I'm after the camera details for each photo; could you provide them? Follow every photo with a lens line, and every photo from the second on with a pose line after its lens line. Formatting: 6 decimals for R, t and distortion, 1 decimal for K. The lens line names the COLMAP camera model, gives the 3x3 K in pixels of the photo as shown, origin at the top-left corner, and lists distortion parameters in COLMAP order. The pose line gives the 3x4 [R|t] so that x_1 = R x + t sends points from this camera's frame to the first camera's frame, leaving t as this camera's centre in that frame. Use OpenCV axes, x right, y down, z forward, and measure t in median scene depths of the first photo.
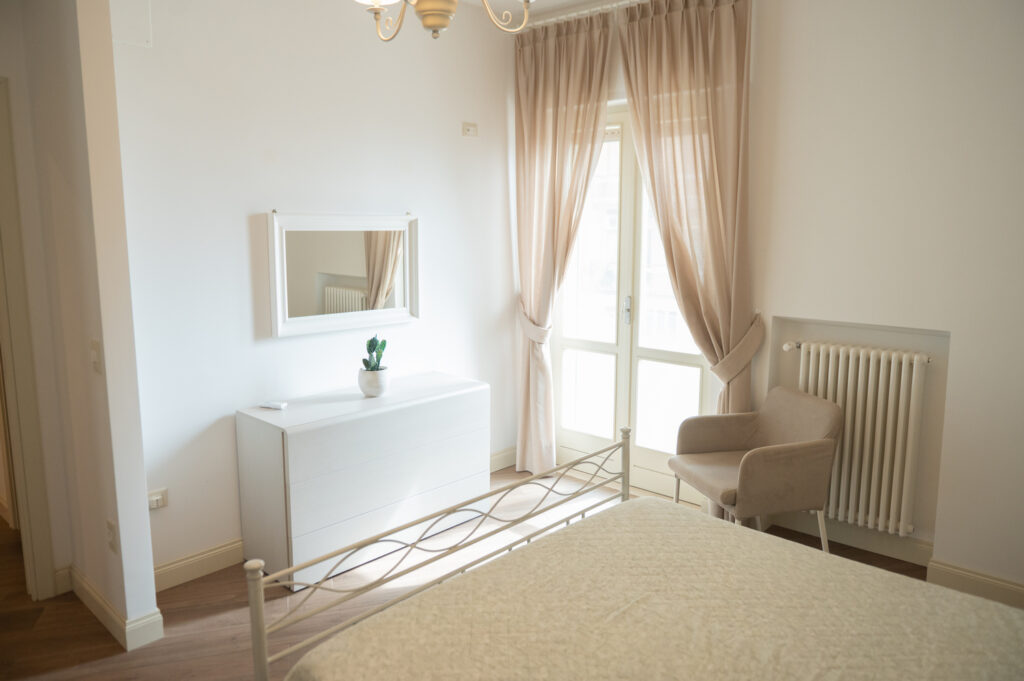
lens RADIAL K [[705.1, 0, 518.7], [0, 705.1, 329.6], [0, 0, 1]] dist [-0.018836, -0.000313]
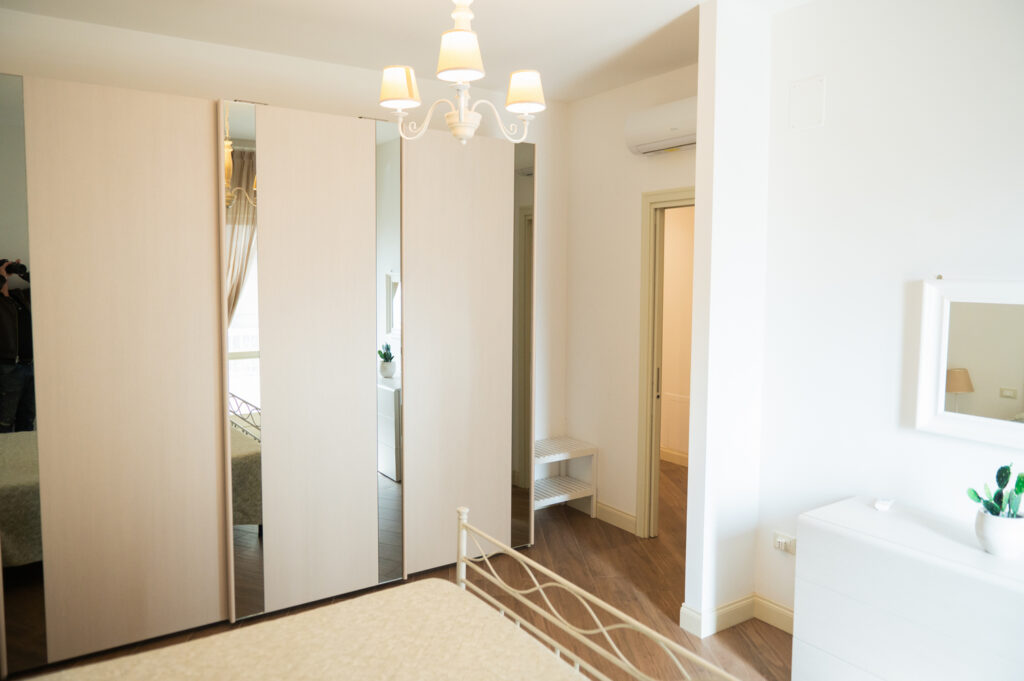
lens RADIAL K [[705.1, 0, 518.7], [0, 705.1, 329.6], [0, 0, 1]] dist [-0.018836, -0.000313]
pose [[-0.215489, 0.065483, -0.974308, 0.550977], [-0.150530, 0.983596, 0.099400, -0.115832], [0.964834, 0.168082, -0.202097, 0.703486]]
